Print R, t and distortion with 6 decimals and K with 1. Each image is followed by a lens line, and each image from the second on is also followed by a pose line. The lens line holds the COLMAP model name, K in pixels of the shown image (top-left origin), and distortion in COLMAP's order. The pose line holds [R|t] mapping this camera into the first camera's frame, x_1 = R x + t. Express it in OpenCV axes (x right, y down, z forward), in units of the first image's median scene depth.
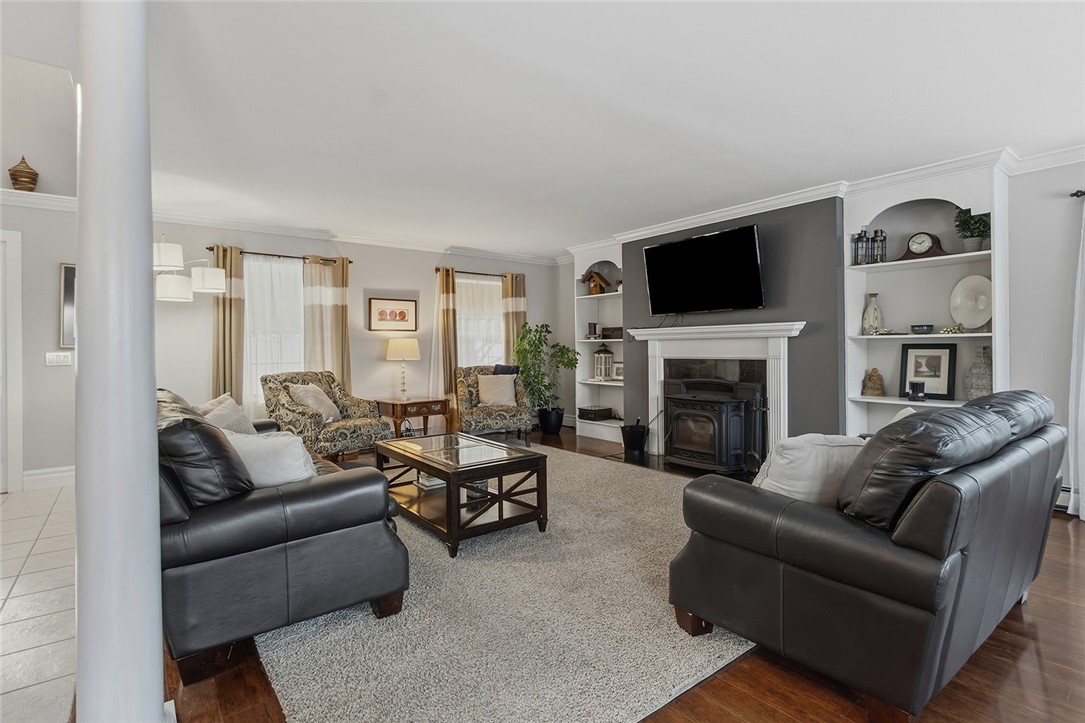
lens RADIAL K [[526.5, 0, 536.3], [0, 526.5, 342.4], [0, 0, 1]] dist [-0.002076, 0.000092]
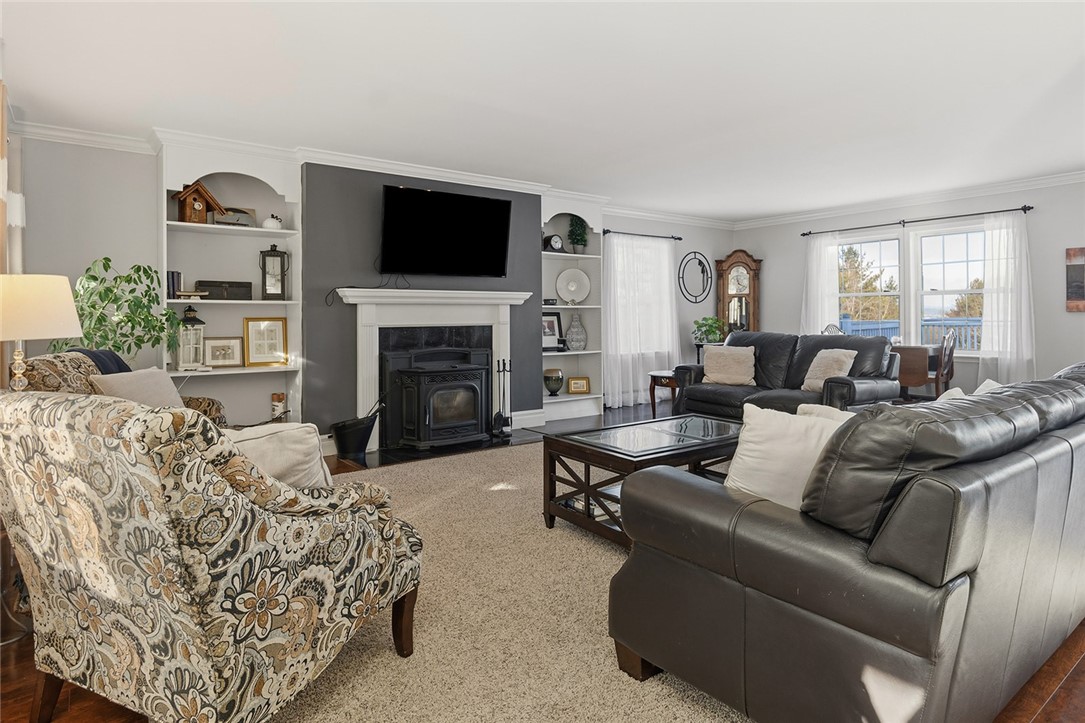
lens RADIAL K [[576.5, 0, 551.6], [0, 576.5, 321.4], [0, 0, 1]] dist [-0.003099, -0.000177]
pose [[0.038903, 0.001863, 0.999241, -0.739413], [-0.001854, 0.999997, -0.001792, 0.027090], [-0.999241, -0.001783, 0.038907, 0.830293]]
